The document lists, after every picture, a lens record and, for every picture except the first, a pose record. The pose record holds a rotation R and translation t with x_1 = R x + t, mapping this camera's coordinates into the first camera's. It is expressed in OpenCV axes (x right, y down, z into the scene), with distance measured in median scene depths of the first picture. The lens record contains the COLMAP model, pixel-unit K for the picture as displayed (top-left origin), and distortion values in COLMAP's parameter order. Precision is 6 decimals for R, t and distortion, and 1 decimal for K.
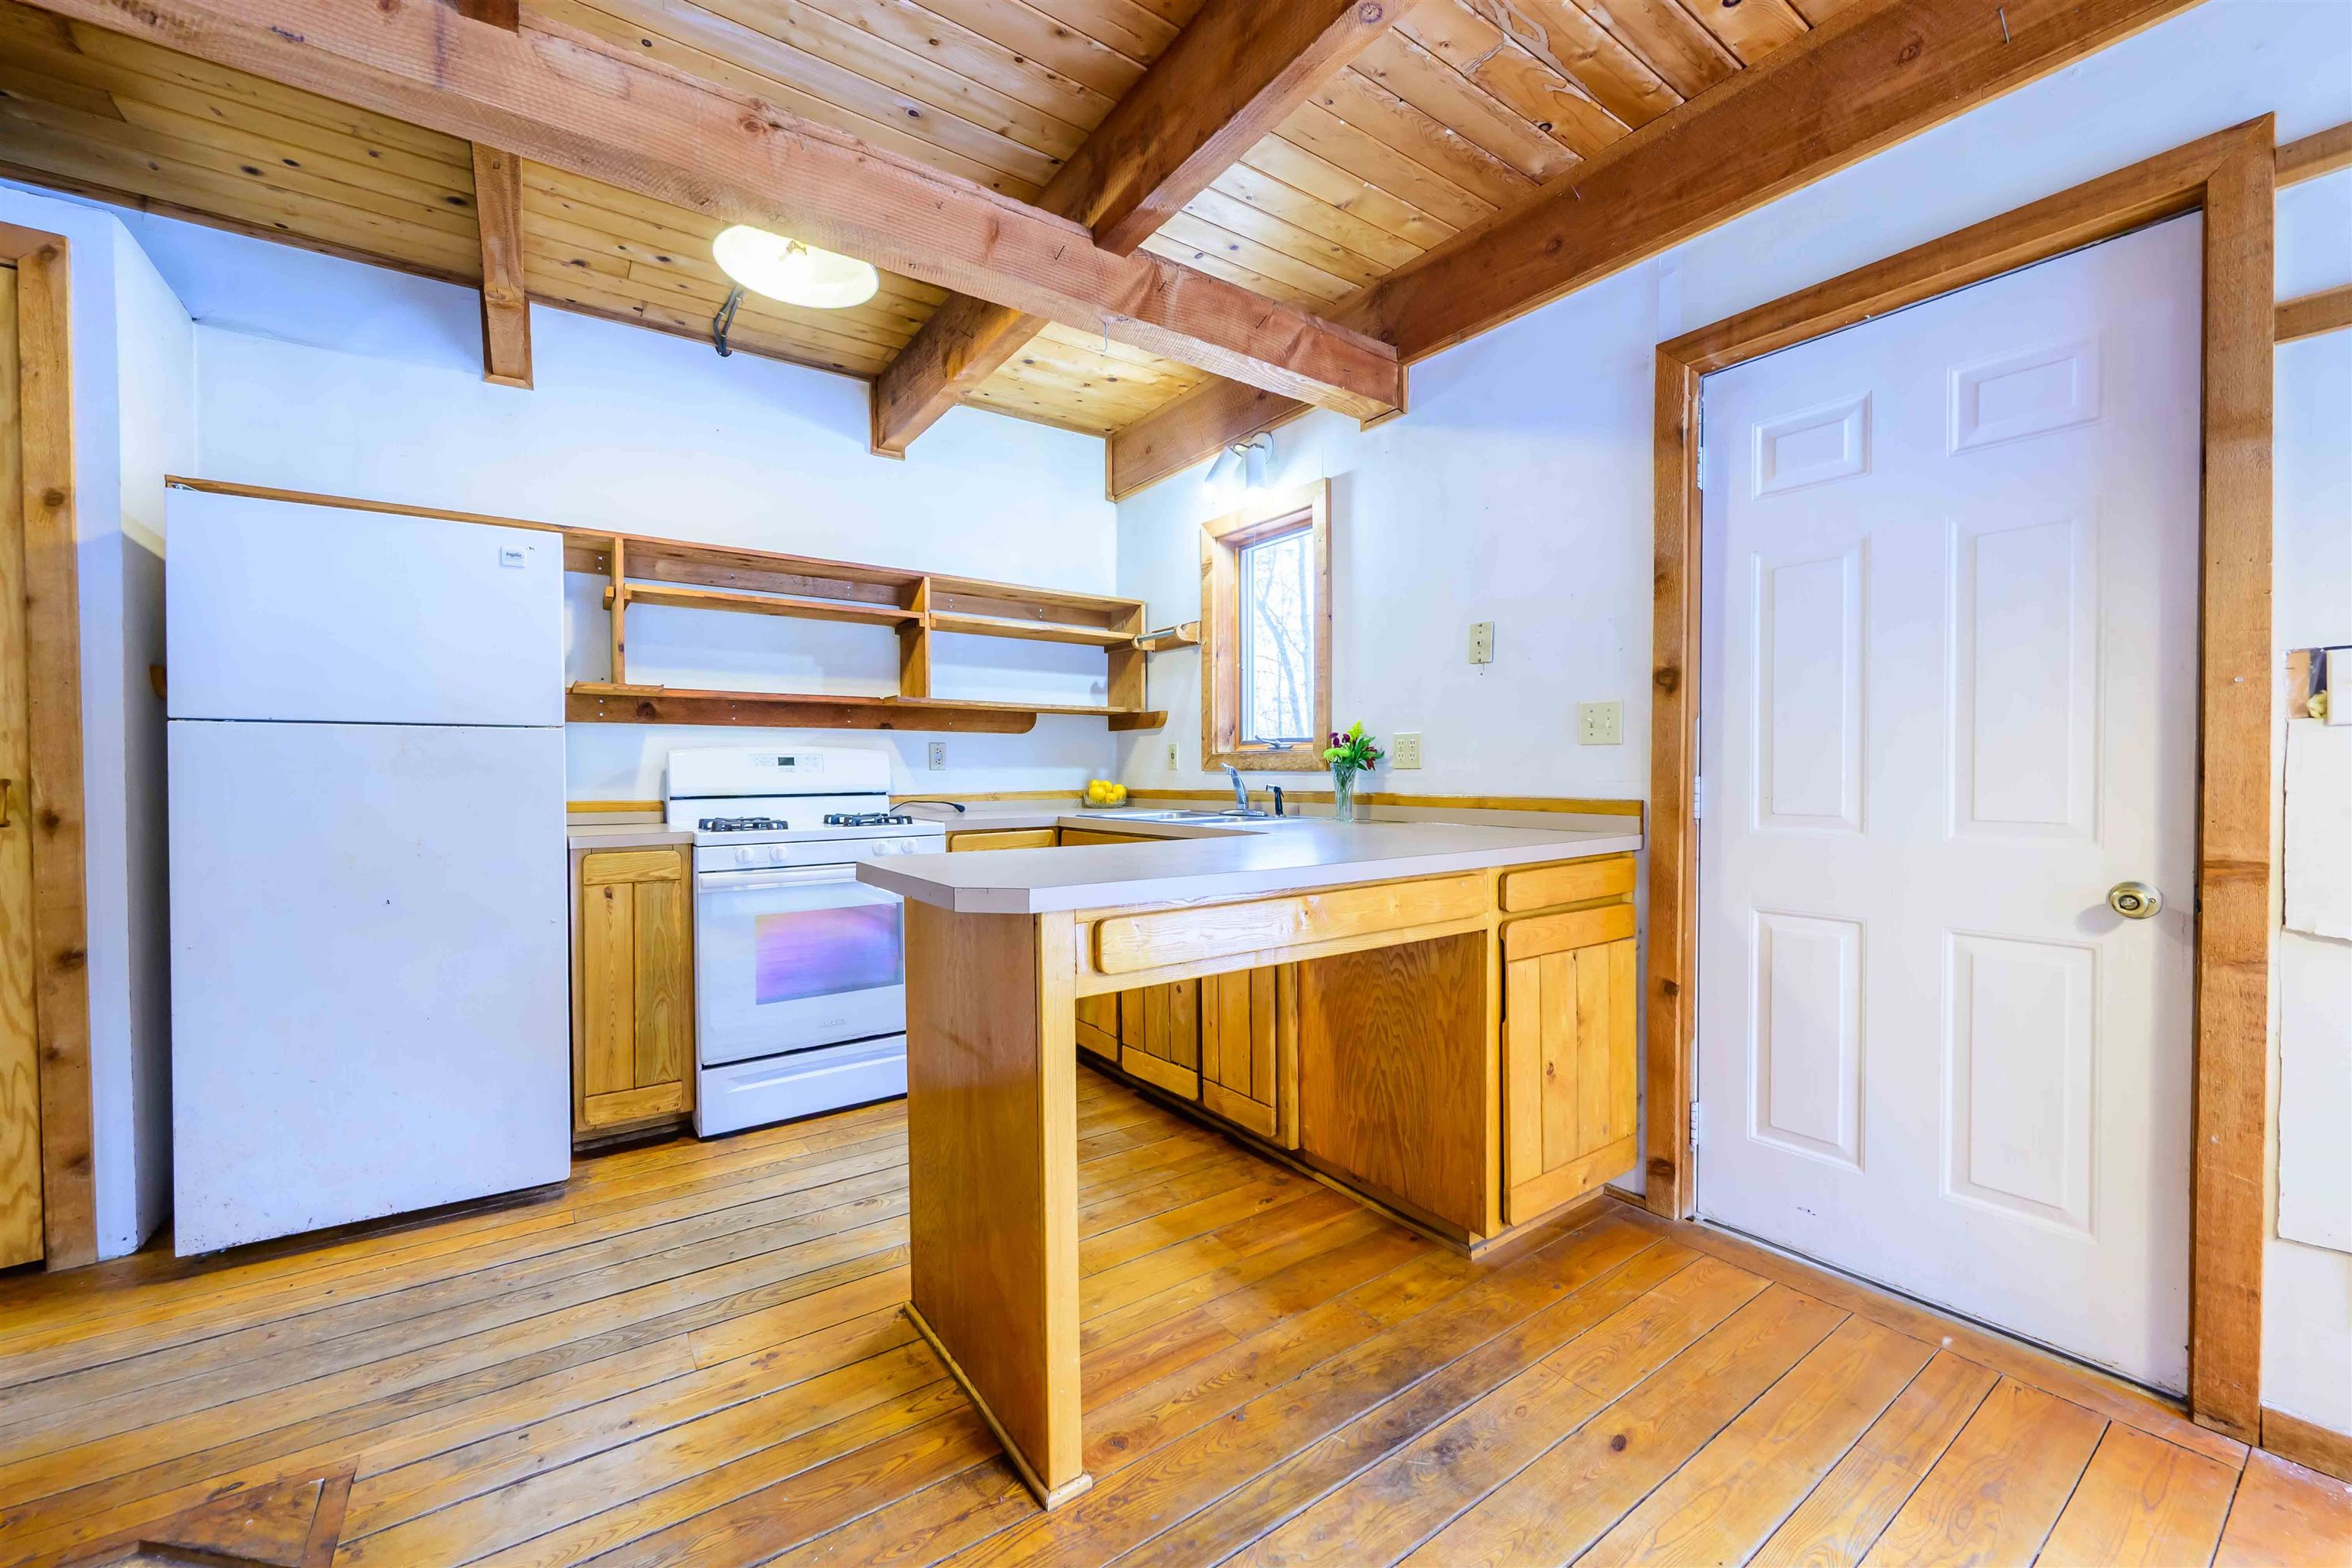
lens RADIAL K [[914.6, 0, 1178.1], [0, 914.6, 785.4], [0, 0, 1]] dist [-0.003431, 0.000673]
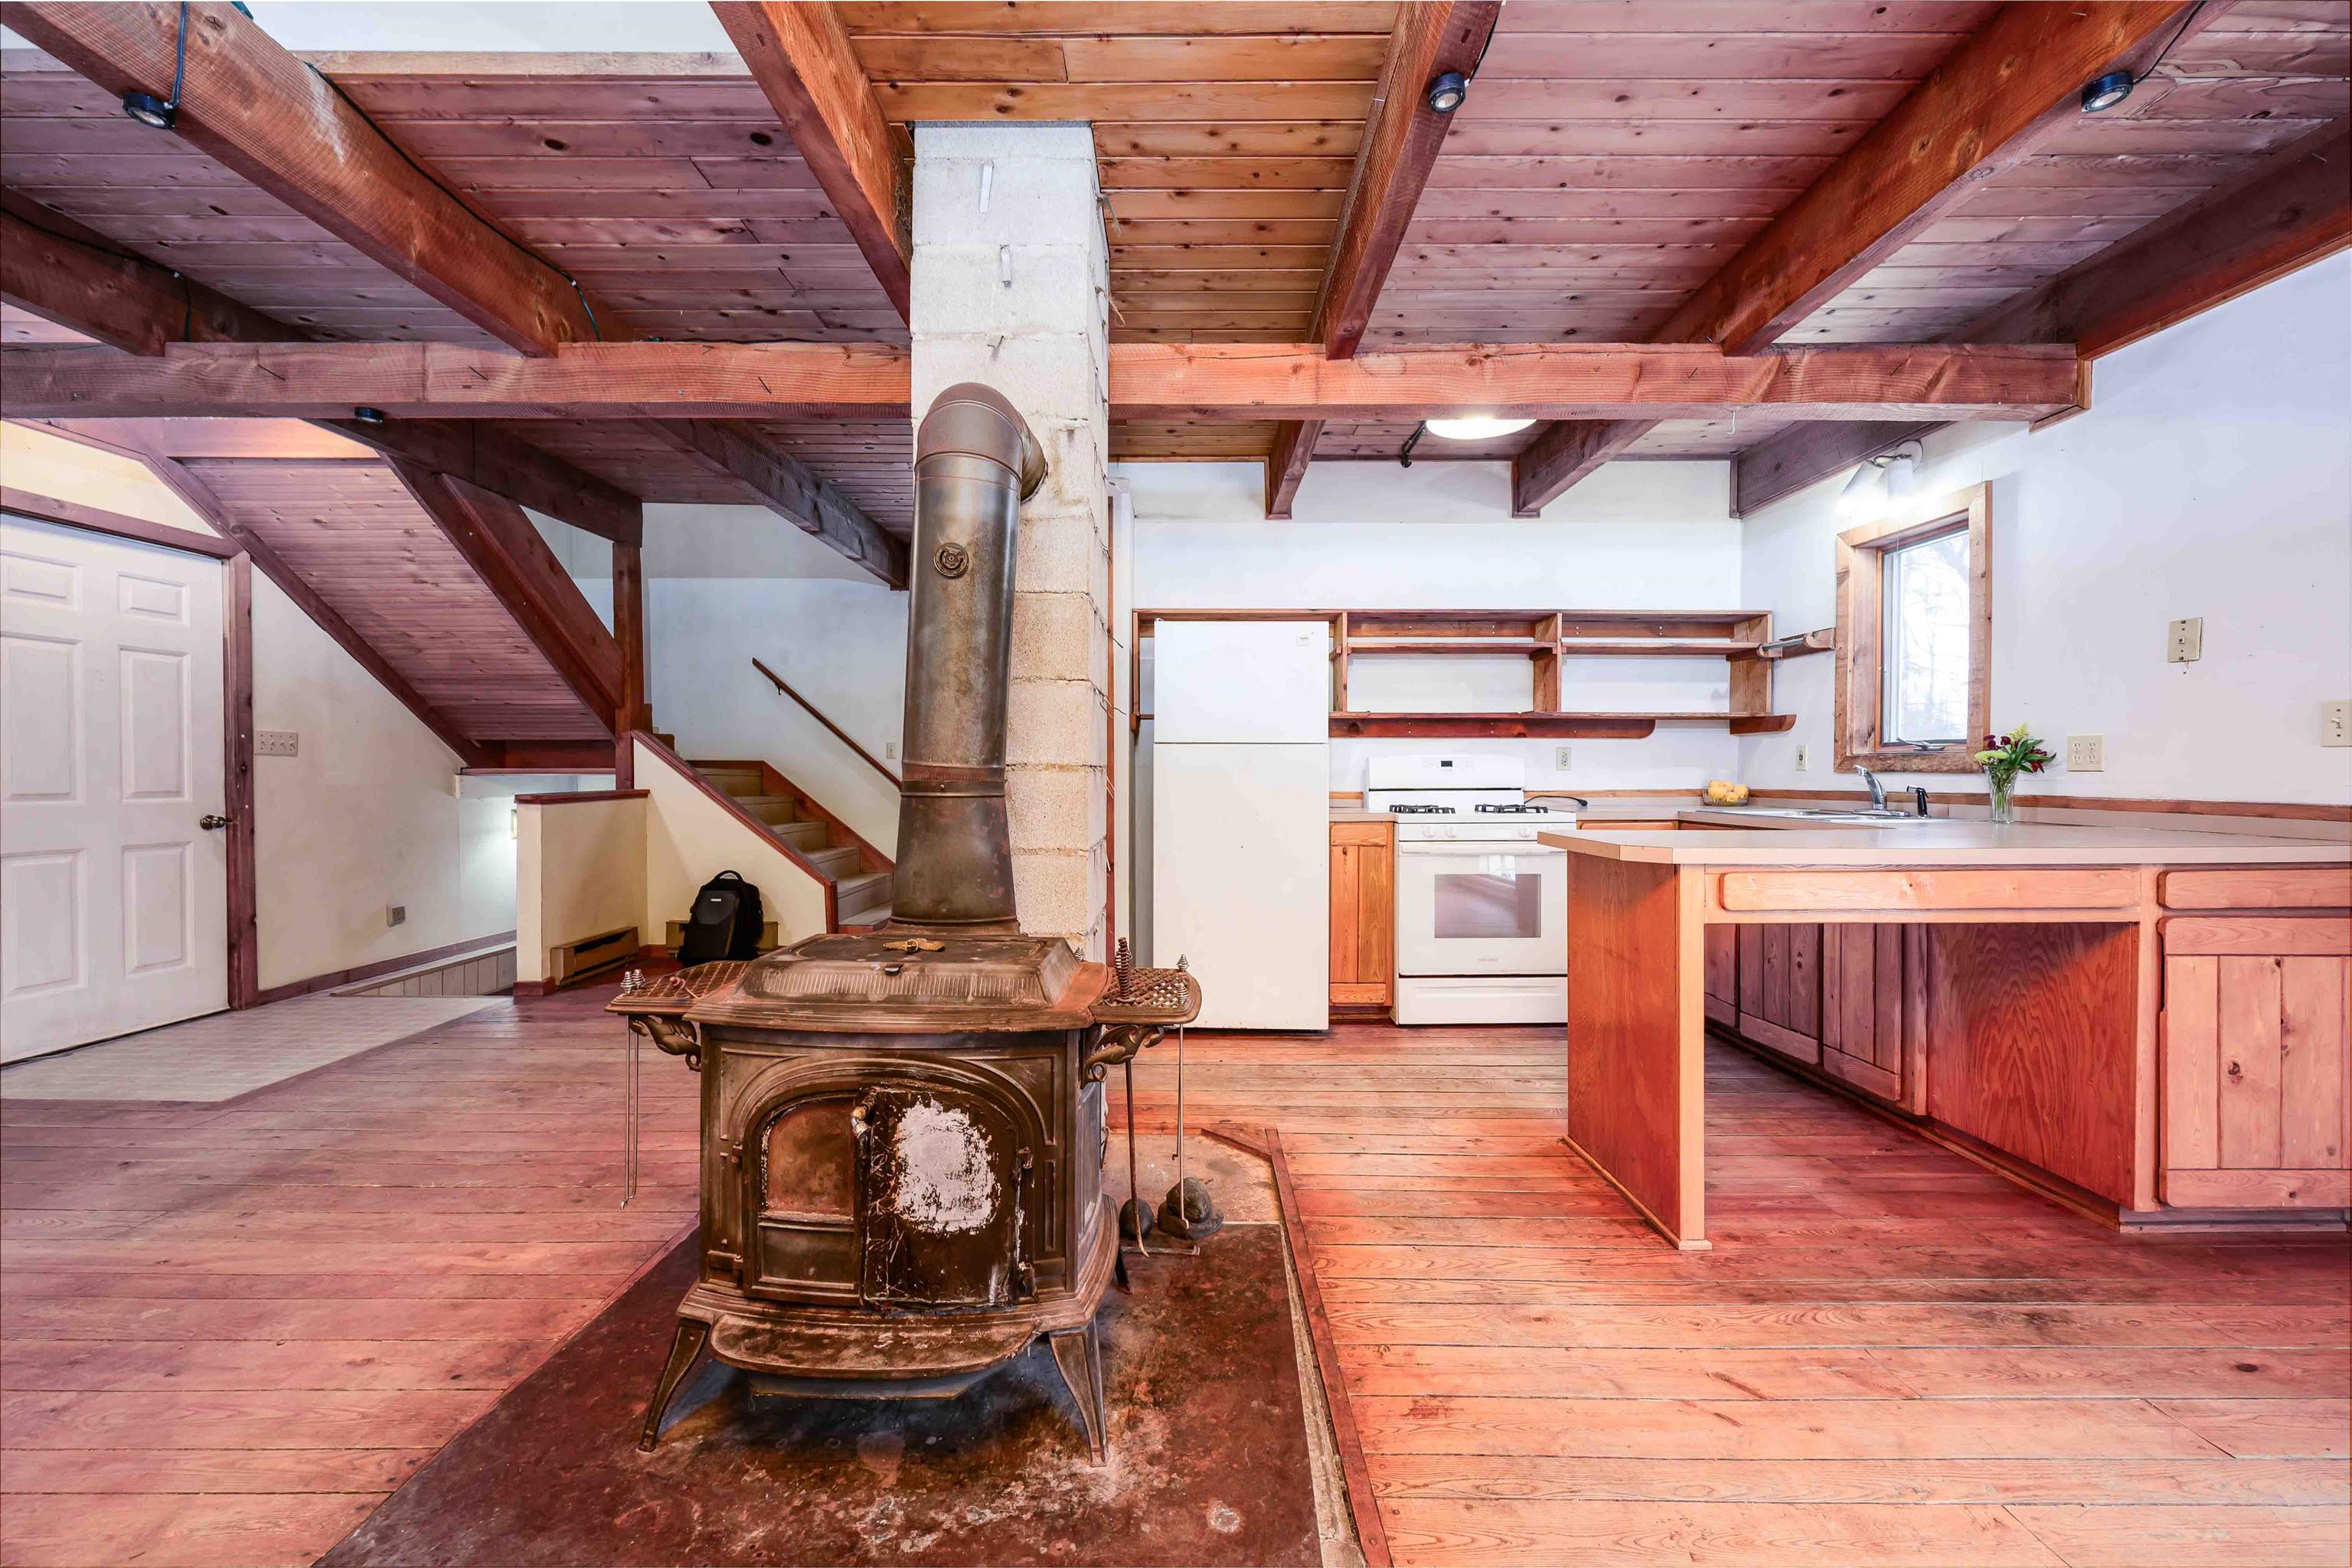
lens RADIAL K [[914.6, 0, 1175.4], [0, 914.6, 785.1], [0, 0, 1]] dist [-0.003431, 0.000673]
pose [[0.814630, 0.012749, -0.579841, 0.029154], [-0.011822, 0.999916, 0.005377, 0.003616], [0.579861, 0.002475, 0.814712, -0.446837]]
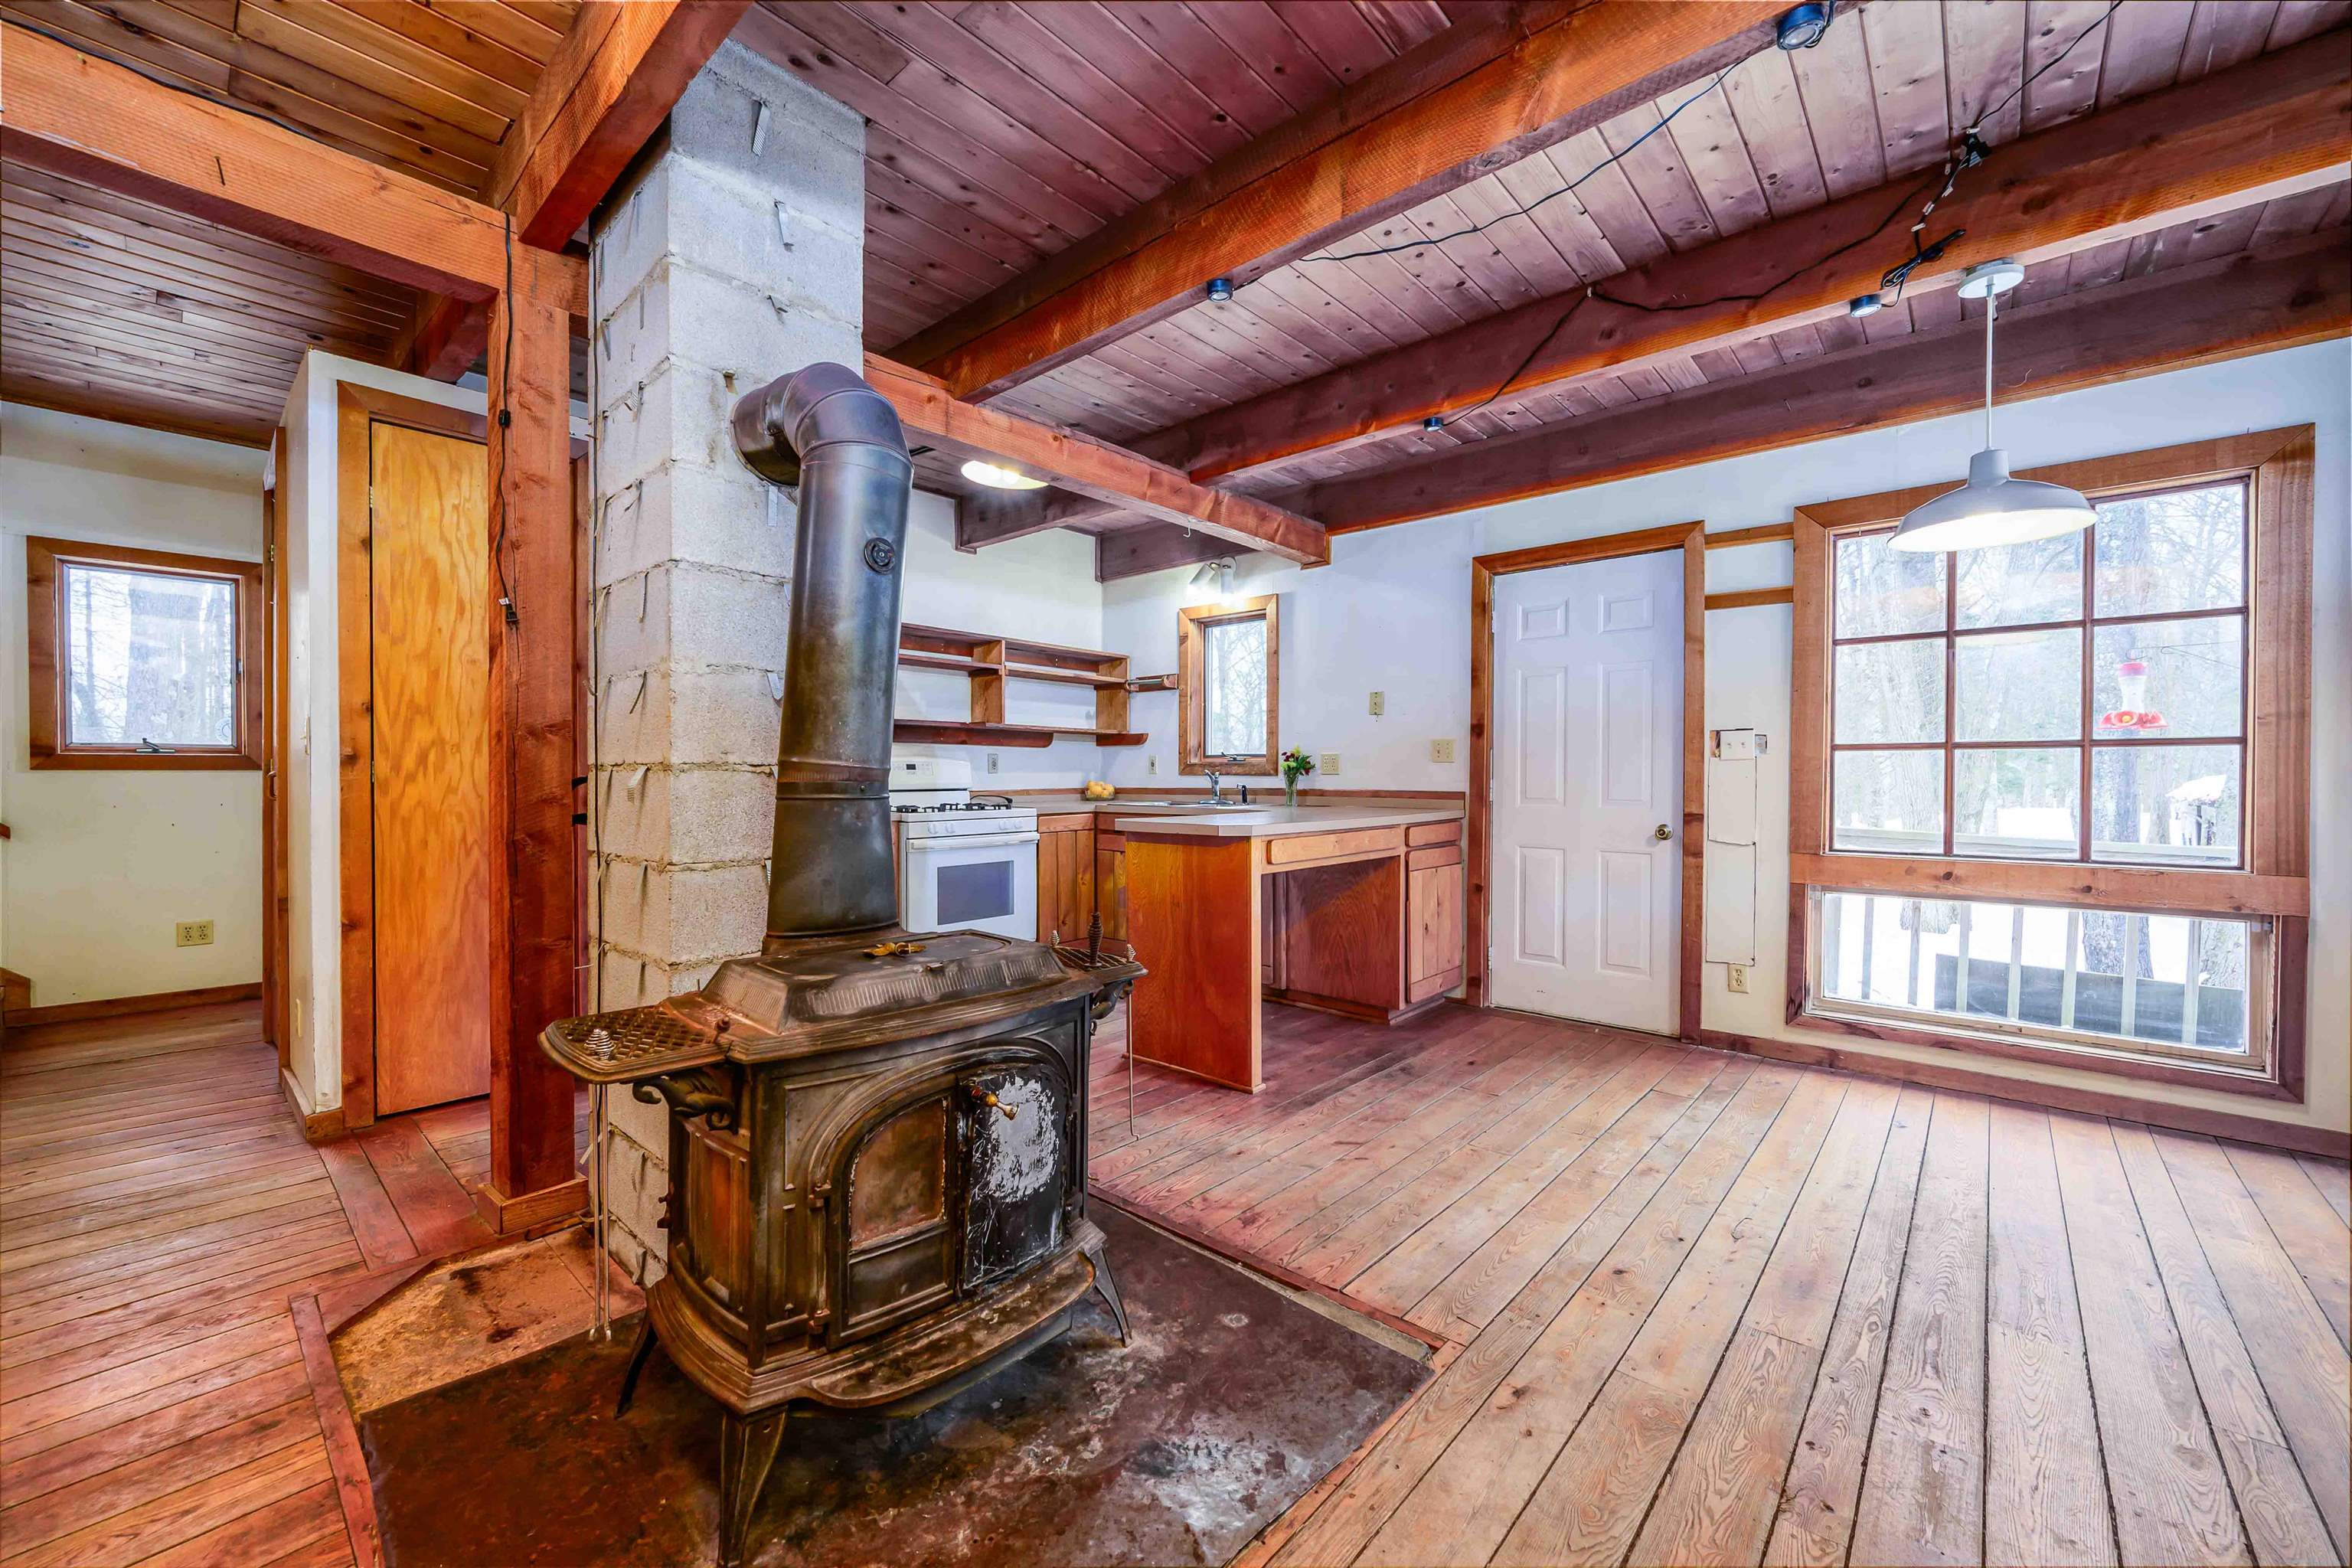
lens RADIAL K [[914.6, 0, 1174.8], [0, 914.6, 786.2], [0, 0, 1]] dist [-0.003431, 0.000673]
pose [[0.974554, 0.002875, 0.224135, -0.502805], [-0.002136, 0.999991, -0.003541, 0.012371], [-0.224144, 0.002972, 0.974552, -0.715344]]
